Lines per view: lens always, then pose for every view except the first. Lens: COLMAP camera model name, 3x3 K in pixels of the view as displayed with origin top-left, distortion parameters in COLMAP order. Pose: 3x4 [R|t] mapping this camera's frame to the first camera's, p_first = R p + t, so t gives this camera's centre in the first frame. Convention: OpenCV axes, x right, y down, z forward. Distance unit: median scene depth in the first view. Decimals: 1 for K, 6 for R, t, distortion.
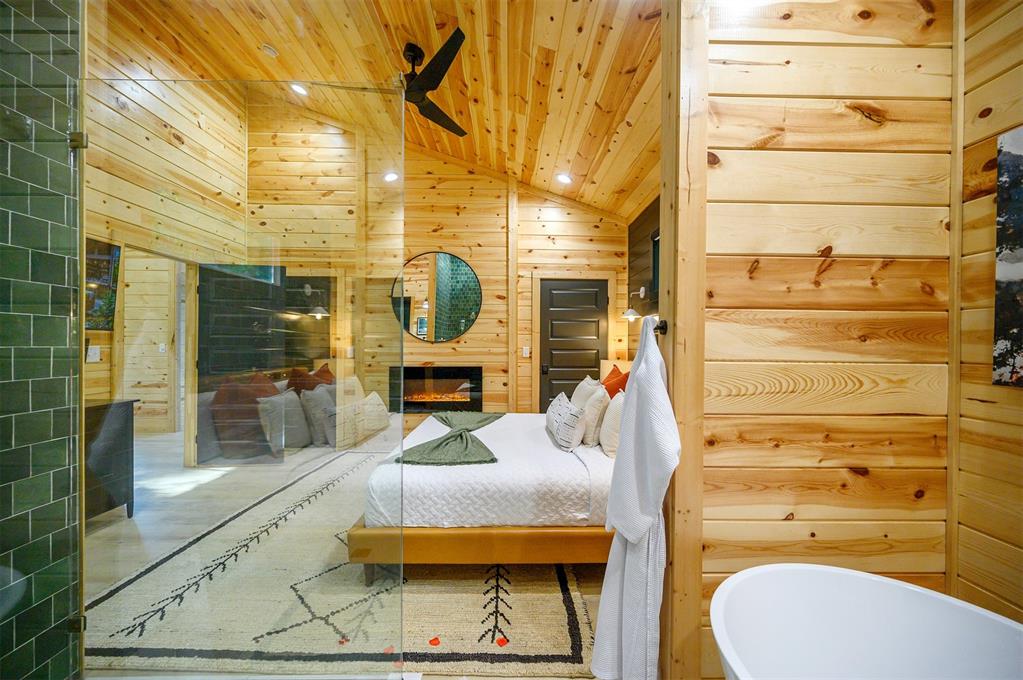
lens RADIAL K [[409.2, 0, 519.1], [0, 409.2, 340.7], [0, 0, 1]] dist [-0.002399, 0.000332]
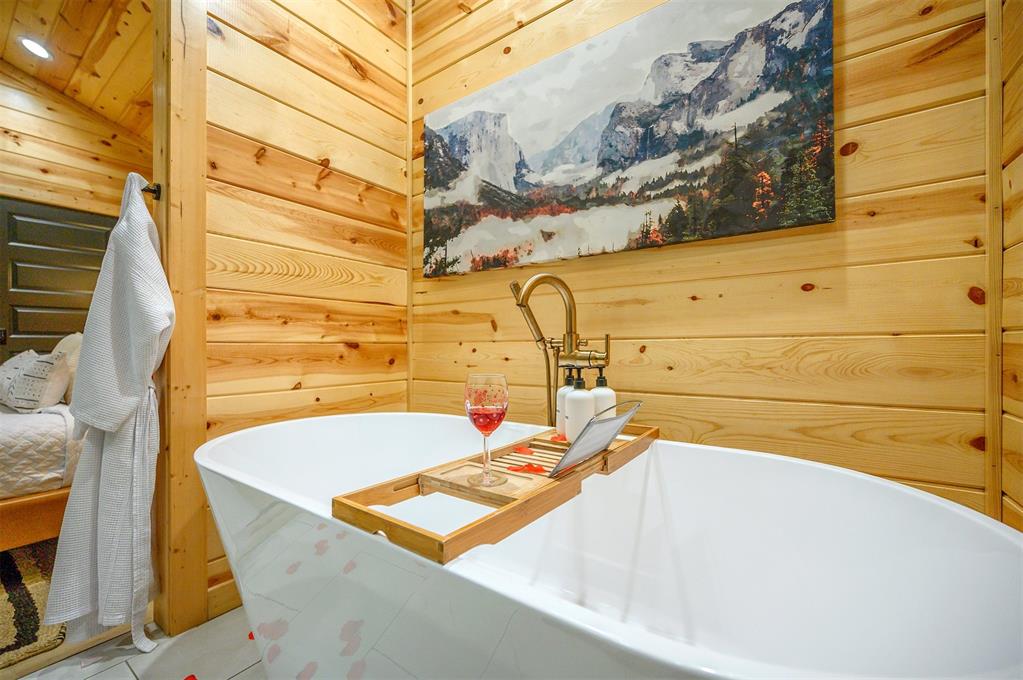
lens RADIAL K [[409.2, 0, 514.0], [0, 409.2, 343.7], [0, 0, 1]] dist [-0.002399, 0.000332]
pose [[0.590674, -0.006160, 0.806887, 0.094280], [-0.000894, 0.999965, 0.008288, 0.308883], [-0.806910, -0.005617, 0.590648, -0.178412]]
